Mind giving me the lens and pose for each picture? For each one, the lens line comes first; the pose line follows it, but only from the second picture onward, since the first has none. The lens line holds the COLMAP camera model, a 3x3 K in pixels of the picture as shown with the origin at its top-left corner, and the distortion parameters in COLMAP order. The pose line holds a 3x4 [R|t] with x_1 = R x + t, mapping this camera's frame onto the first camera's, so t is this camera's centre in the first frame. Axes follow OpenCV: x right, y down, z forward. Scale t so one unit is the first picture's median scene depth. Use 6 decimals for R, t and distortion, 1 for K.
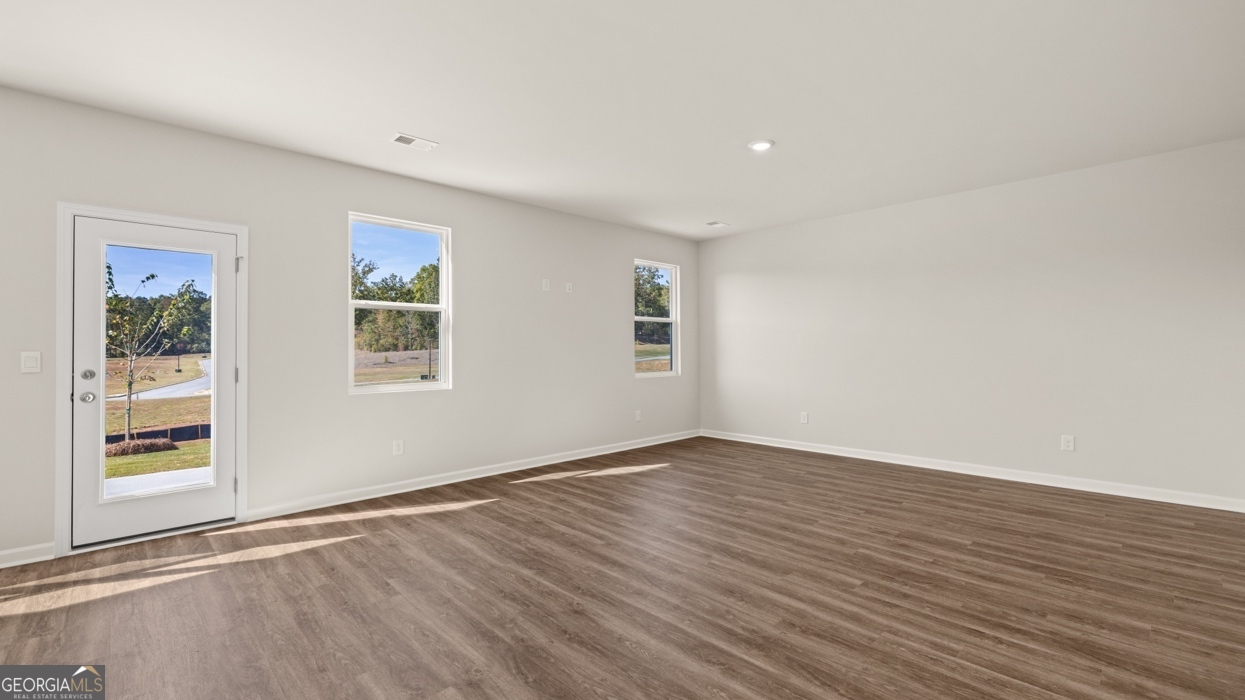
lens RADIAL K [[534.8, 0, 621.3], [0, 534.8, 347.7], [0, 0, 1]] dist [0.000108, -0.001364]
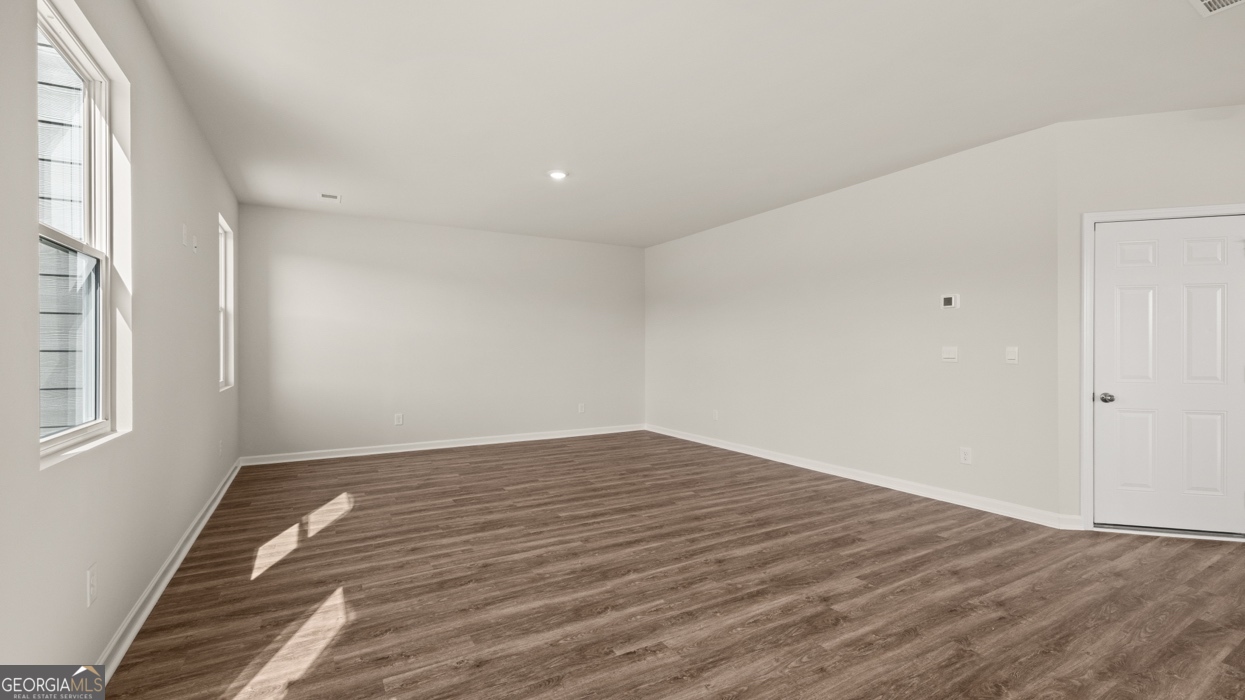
lens RADIAL K [[534.8, 0, 622.5], [0, 534.8, 353.1], [0, 0, 1]] dist [0.000108, -0.001364]
pose [[0.218356, 0.000906, 0.975869, -0.984128], [-0.005893, 0.999983, 0.000390, 0.011092], [-0.975851, -0.005836, 0.218357, 0.702972]]
